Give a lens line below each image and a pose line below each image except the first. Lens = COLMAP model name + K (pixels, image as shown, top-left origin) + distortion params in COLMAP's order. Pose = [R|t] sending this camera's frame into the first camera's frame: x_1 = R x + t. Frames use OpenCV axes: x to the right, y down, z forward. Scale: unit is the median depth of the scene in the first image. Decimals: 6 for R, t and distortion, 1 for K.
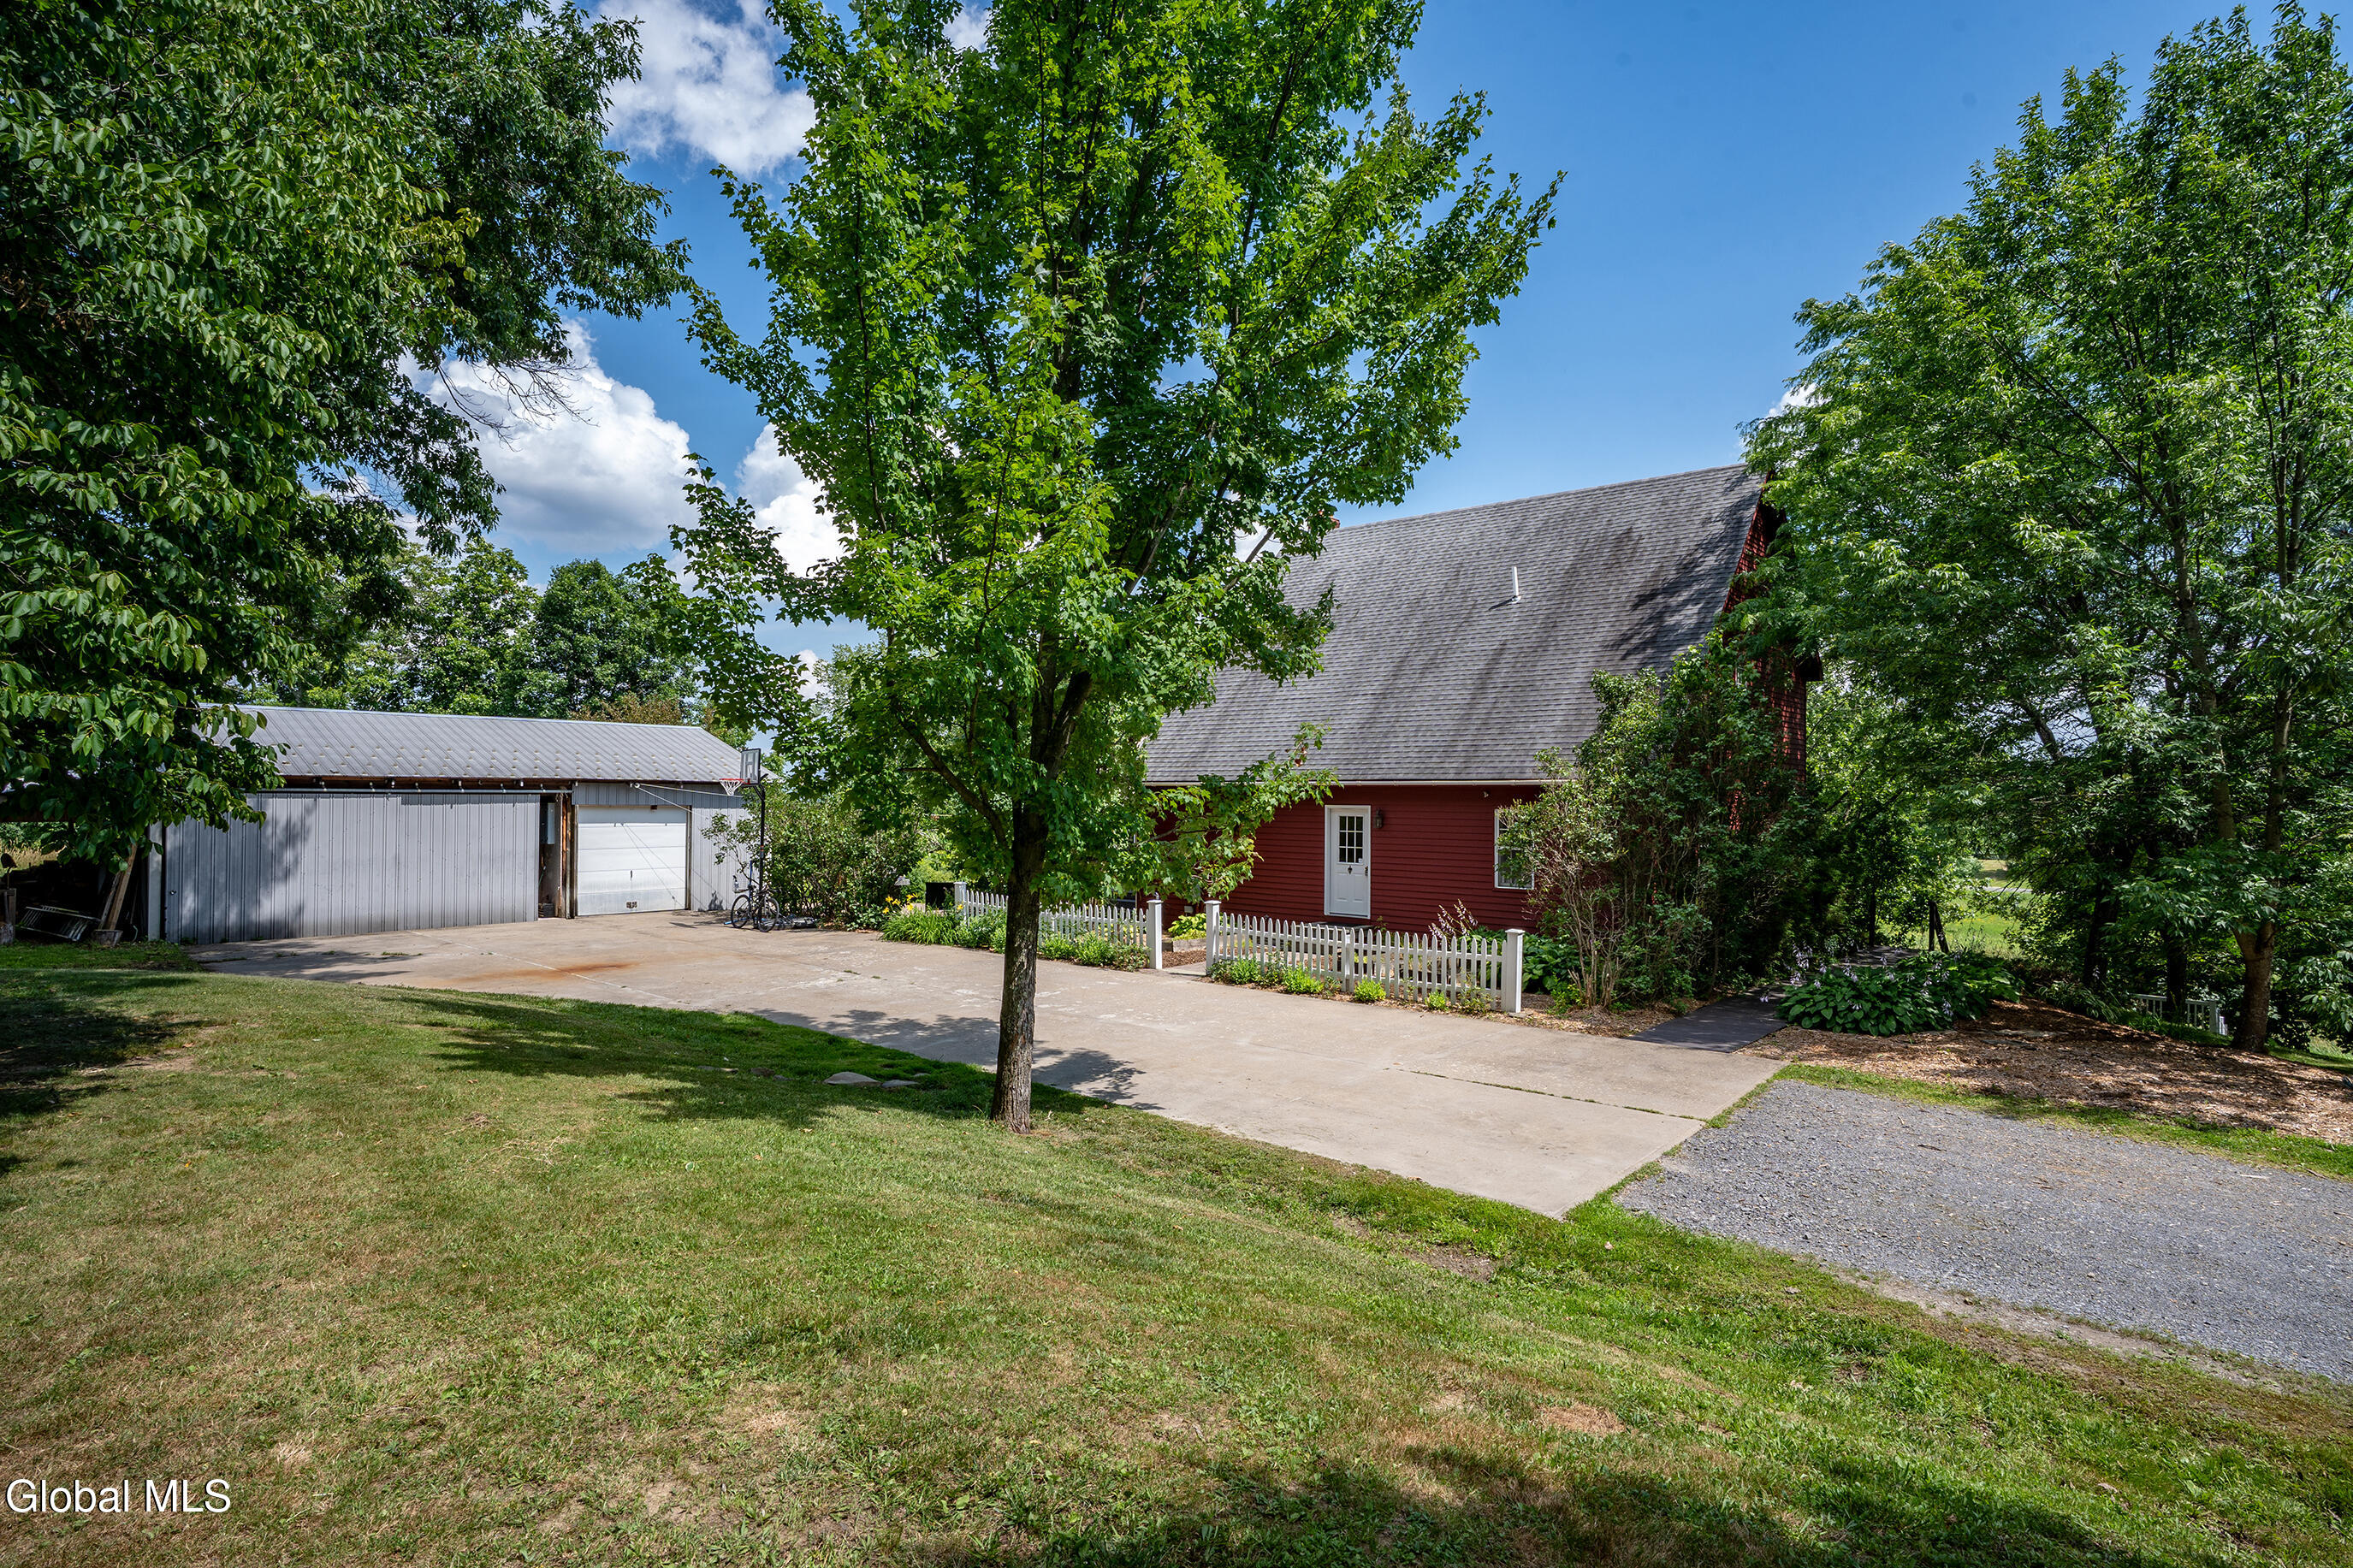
lens RADIAL K [[1201.0, 0, 1176.5], [0, 1201.0, 784.0], [0, 0, 1]] dist [-0.075613, 0.040400]
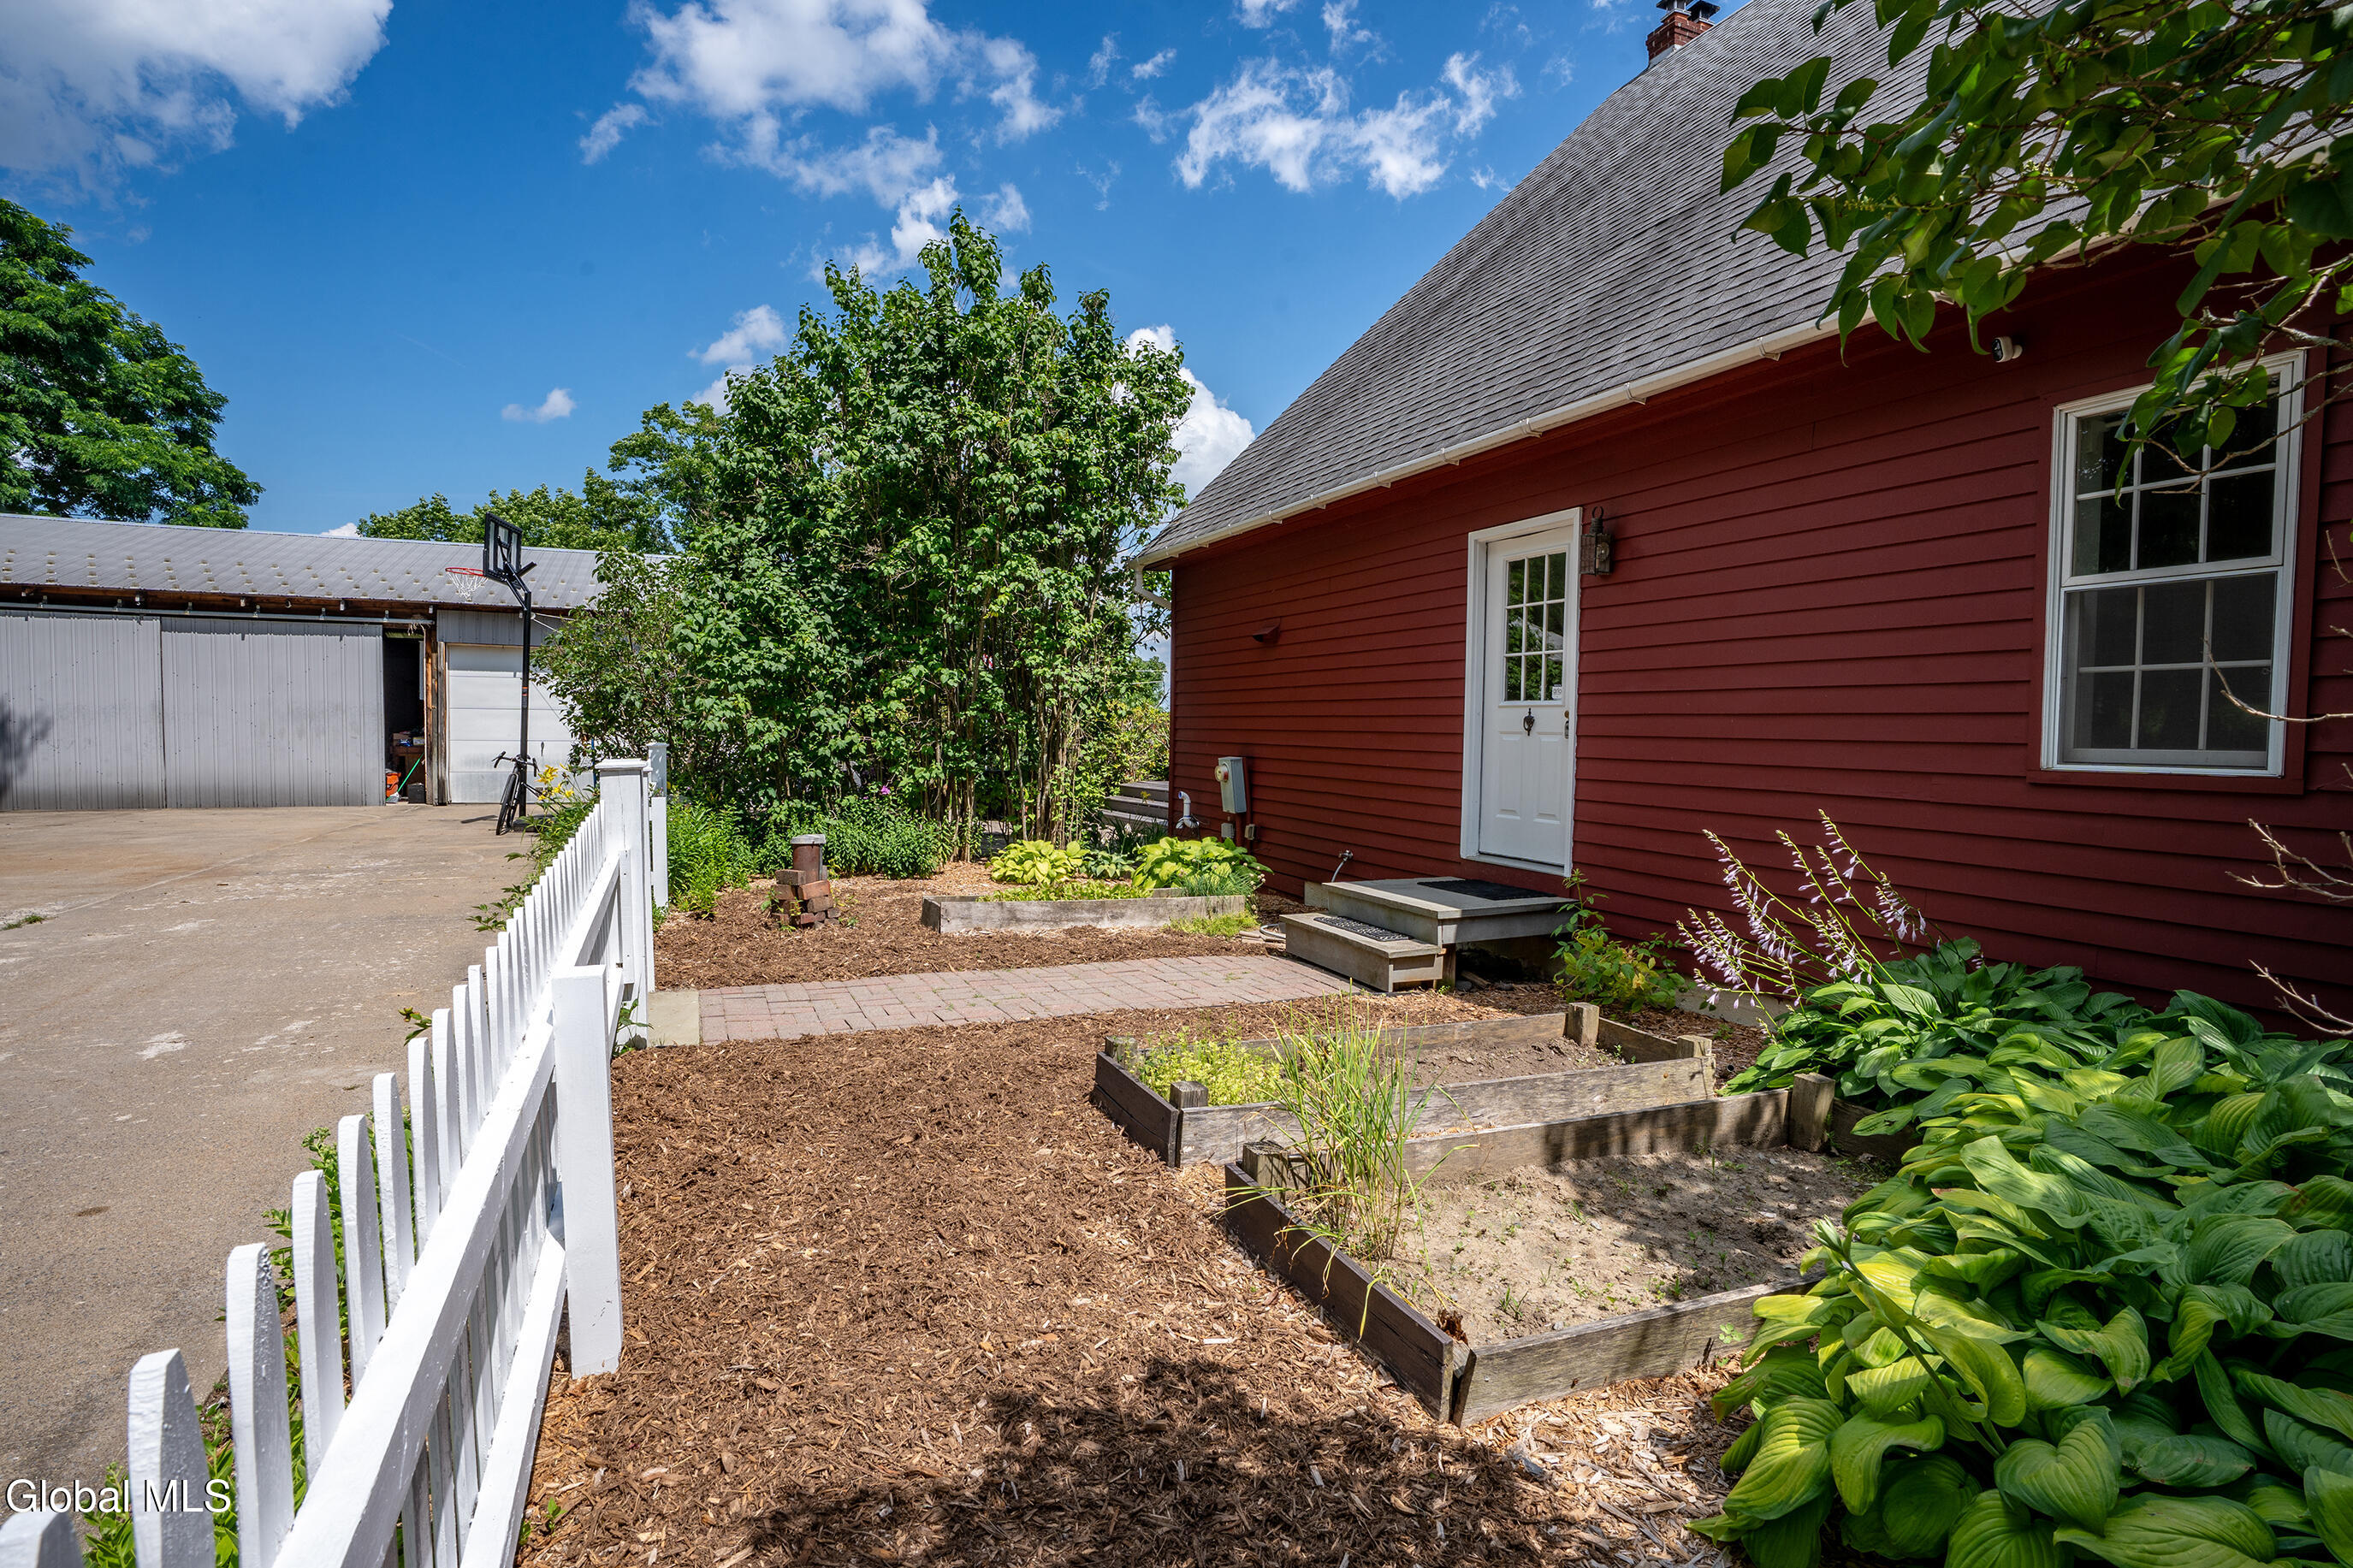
lens RADIAL K [[1158.1, 0, 1176.5], [0, 1158.1, 784.0], [0, 0, 1]] dist [-0.042444, 0.000090]
pose [[0.907709, 0.029533, -0.418559, 0.191533], [-0.006430, 0.998382, 0.056500, 0.071907], [0.419551, -0.048594, 0.906430, 0.684514]]
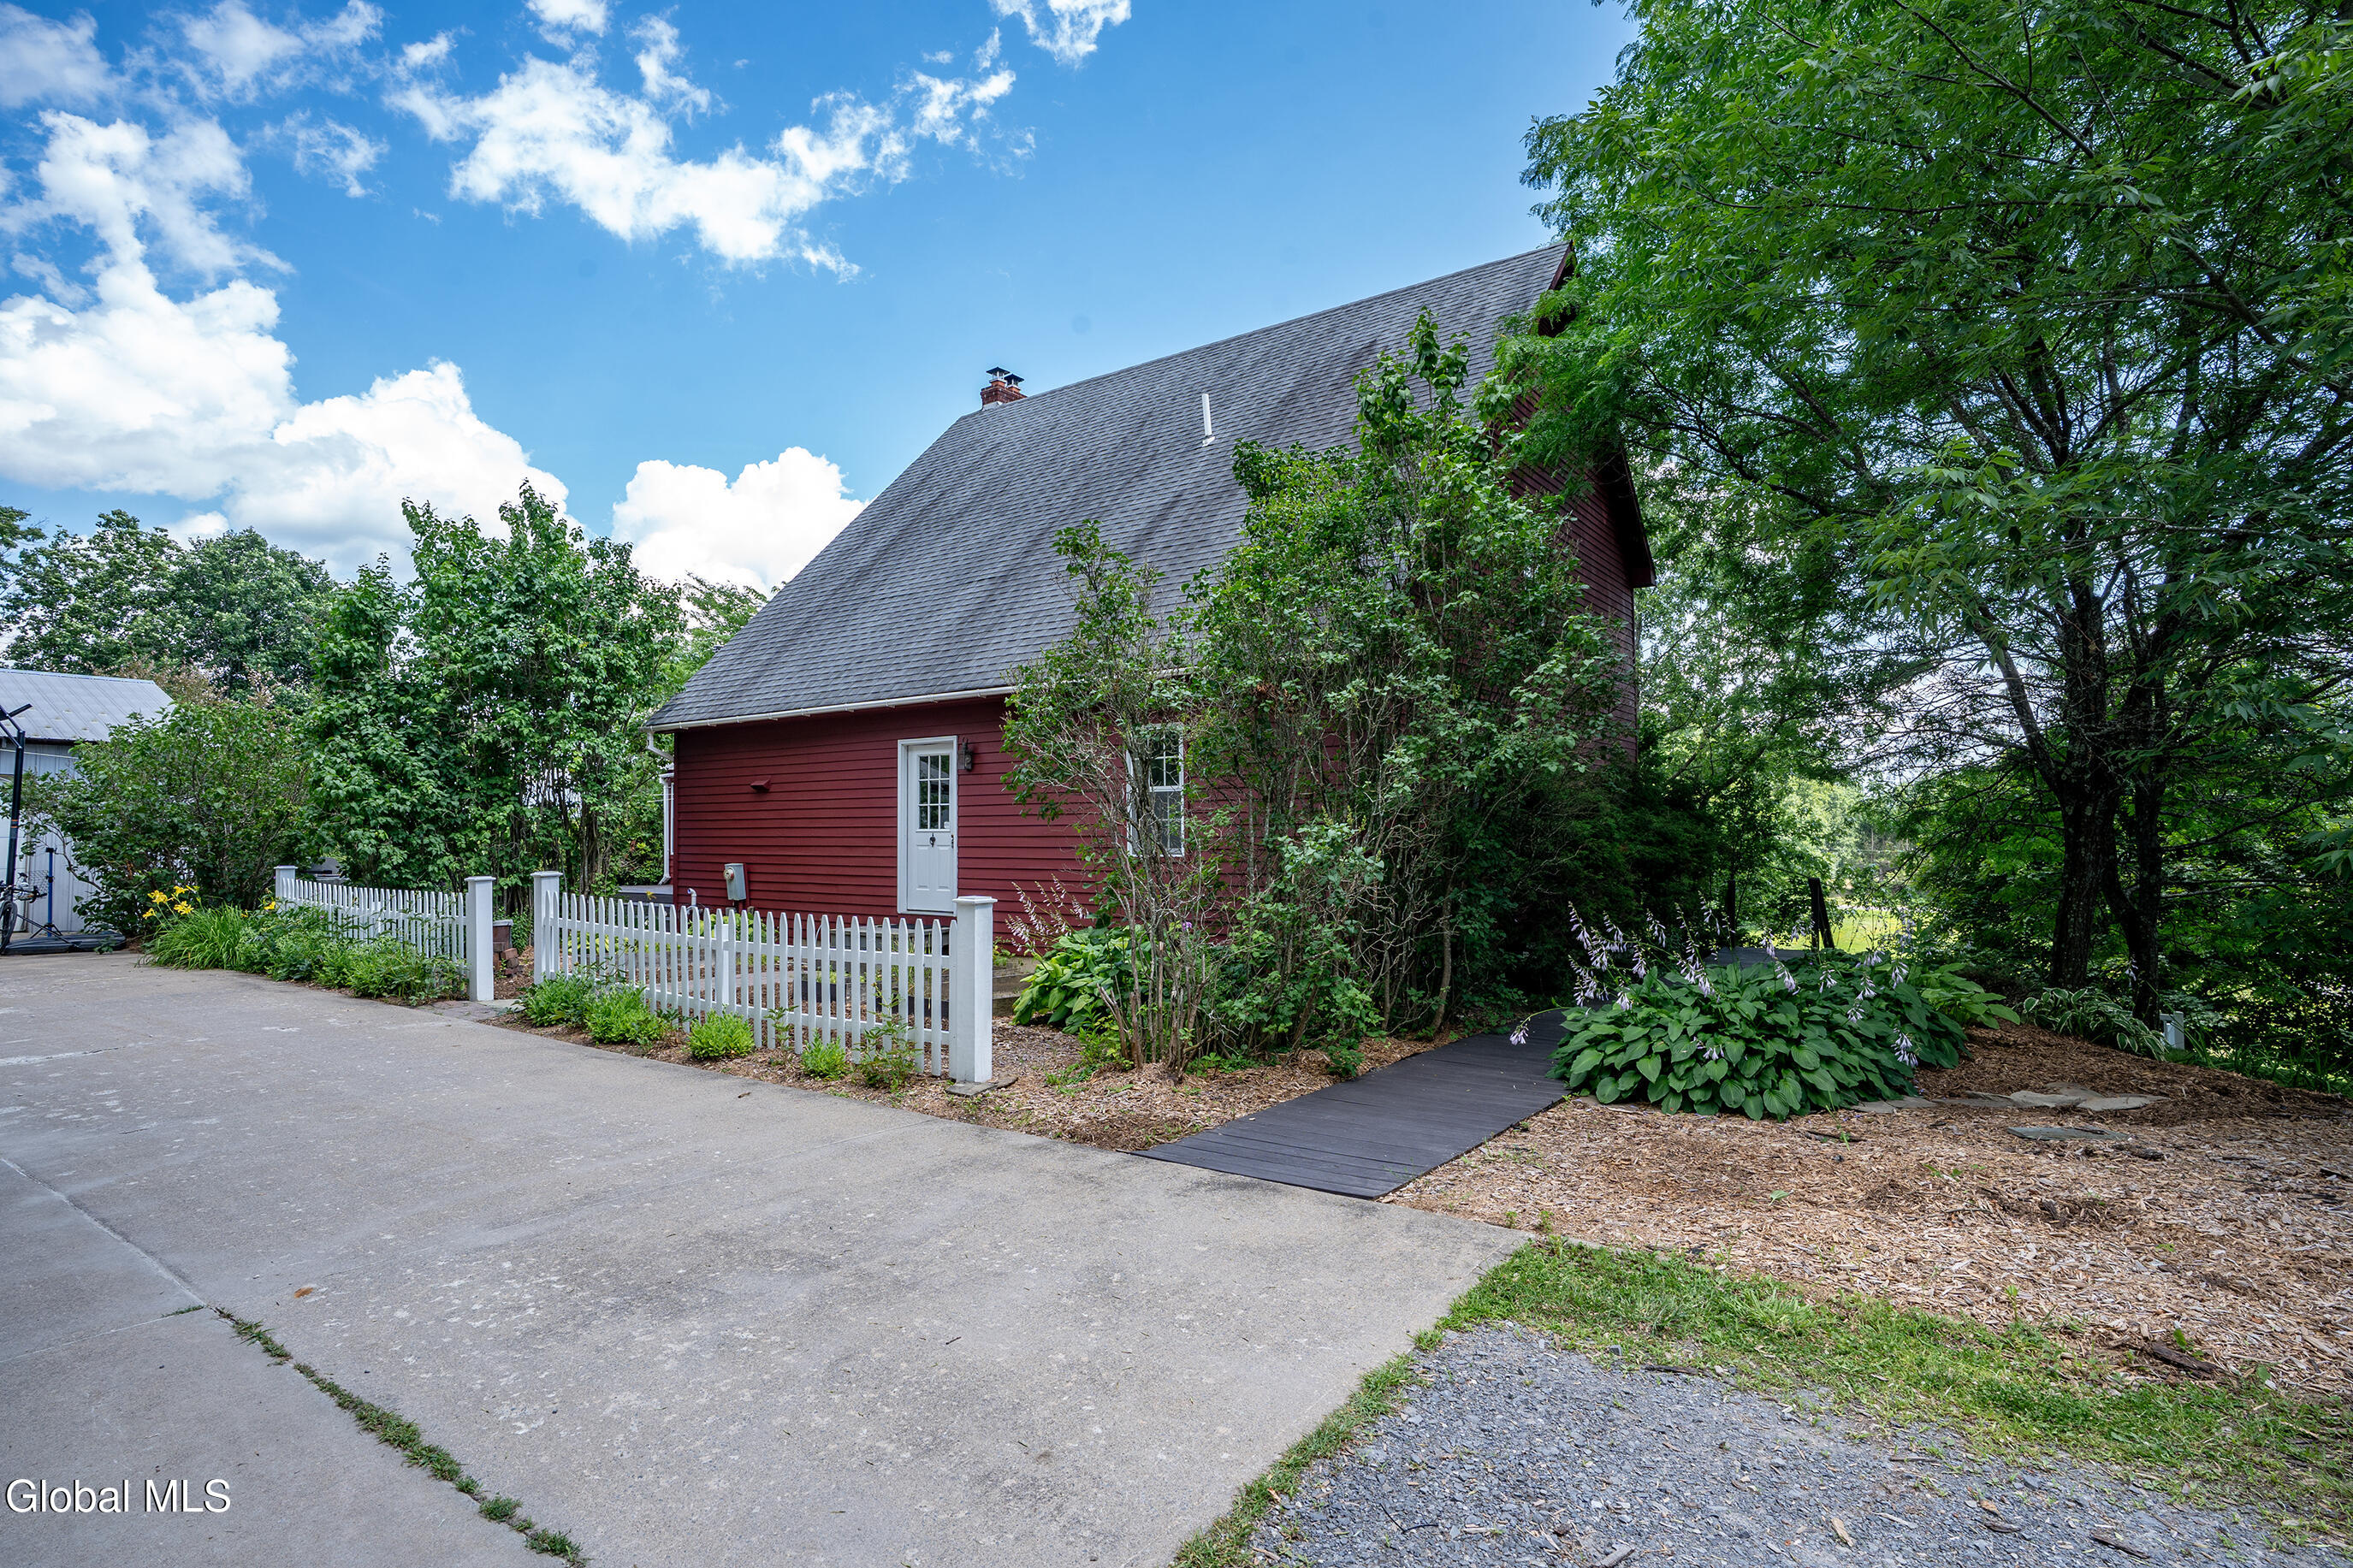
lens RADIAL K [[1201.0, 0, 1176.5], [0, 1201.0, 784.0], [0, 0, 1]] dist [-0.075613, 0.040400]
pose [[0.994326, -0.006245, 0.106188, 0.208210], [0.009493, 0.999502, -0.030110, 0.063095], [-0.105947, 0.030947, 0.993890, 0.361602]]
